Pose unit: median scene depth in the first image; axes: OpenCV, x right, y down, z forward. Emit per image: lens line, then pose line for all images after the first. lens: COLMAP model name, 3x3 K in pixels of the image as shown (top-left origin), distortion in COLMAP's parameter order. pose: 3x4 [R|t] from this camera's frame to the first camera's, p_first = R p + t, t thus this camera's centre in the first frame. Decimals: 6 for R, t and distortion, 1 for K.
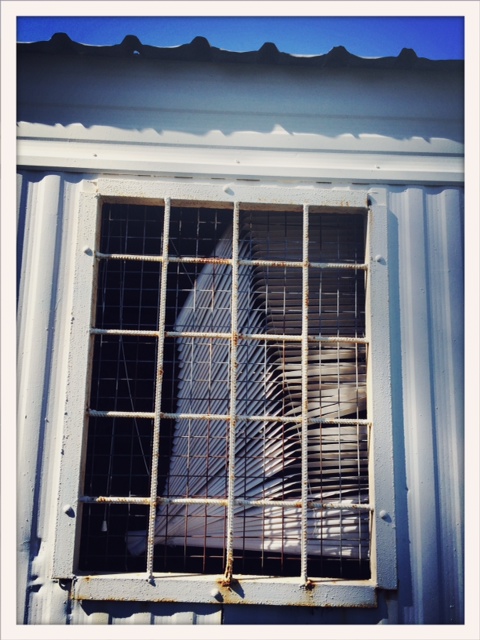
lens RADIAL K [[560.0, 0, 239.8], [0, 560.0, 319.7], [0, 0, 1]] dist [0.090027, 0.003987]
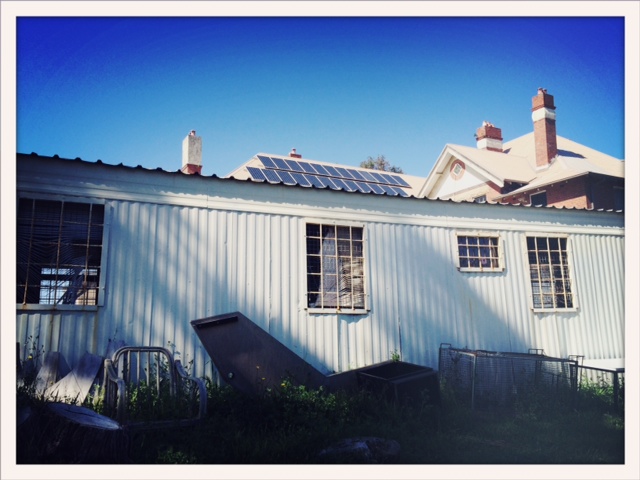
lens RADIAL K [[560.0, 0, 320.0], [0, 560.0, 240.0], [0, 0, 1]] dist [0.090027, 0.003987]
pose [[0.928058, 0.027760, 0.371401, -1.677398], [-0.013314, 0.999054, -0.041403, 0.081775], [-0.372198, 0.033479, 0.927549, -2.859455]]
